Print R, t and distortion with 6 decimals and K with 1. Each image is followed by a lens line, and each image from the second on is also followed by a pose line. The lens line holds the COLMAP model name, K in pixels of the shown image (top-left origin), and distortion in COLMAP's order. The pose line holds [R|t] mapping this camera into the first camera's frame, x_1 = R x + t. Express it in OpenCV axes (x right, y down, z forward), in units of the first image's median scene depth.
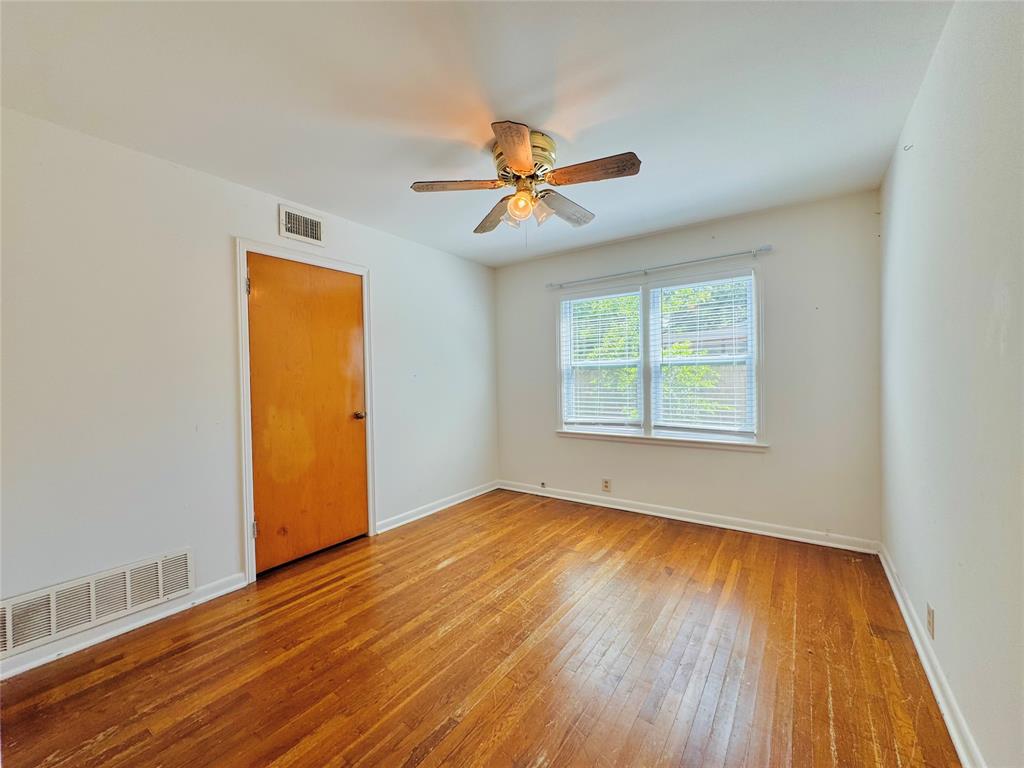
lens RADIAL K [[411.2, 0, 511.6], [0, 411.2, 383.2], [0, 0, 1]] dist [-0.004409, 0.000868]
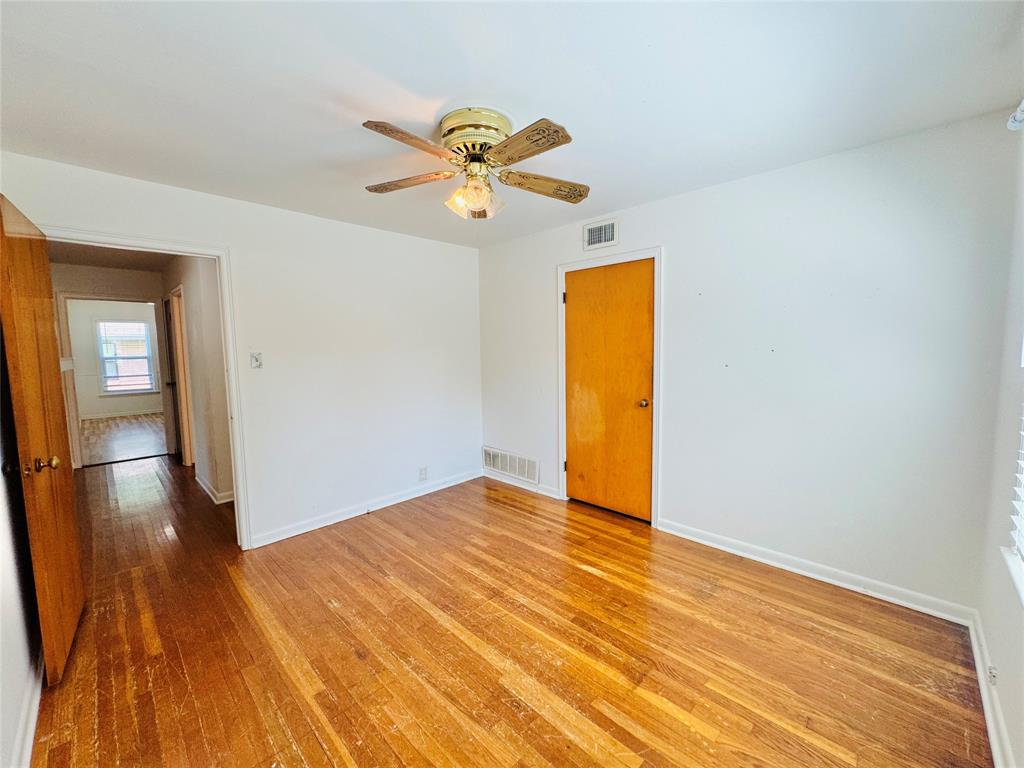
lens RADIAL K [[411.2, 0, 512.3], [0, 411.2, 382.8], [0, 0, 1]] dist [-0.004409, 0.000868]
pose [[-0.157562, 0.110733, -0.981281, 0.671866], [0.003165, 0.993745, 0.111631, -0.084982], [0.987504, 0.014484, -0.156927, 0.867476]]
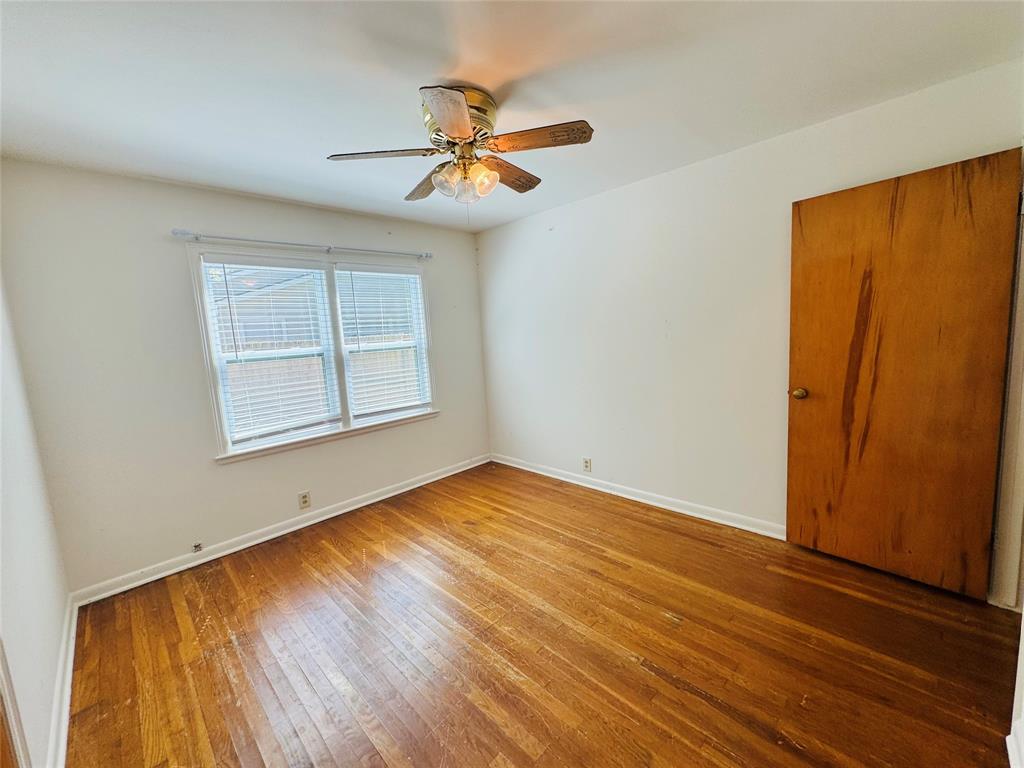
lens RADIAL K [[411.2, 0, 513.8], [0, 411.2, 381.6], [0, 0, 1]] dist [-0.004409, 0.000868]
pose [[0.168390, -0.112273, 0.979306, -0.610722], [0.072426, 0.992216, 0.101299, -0.054400], [-0.983056, 0.053870, 0.175211, 0.543064]]
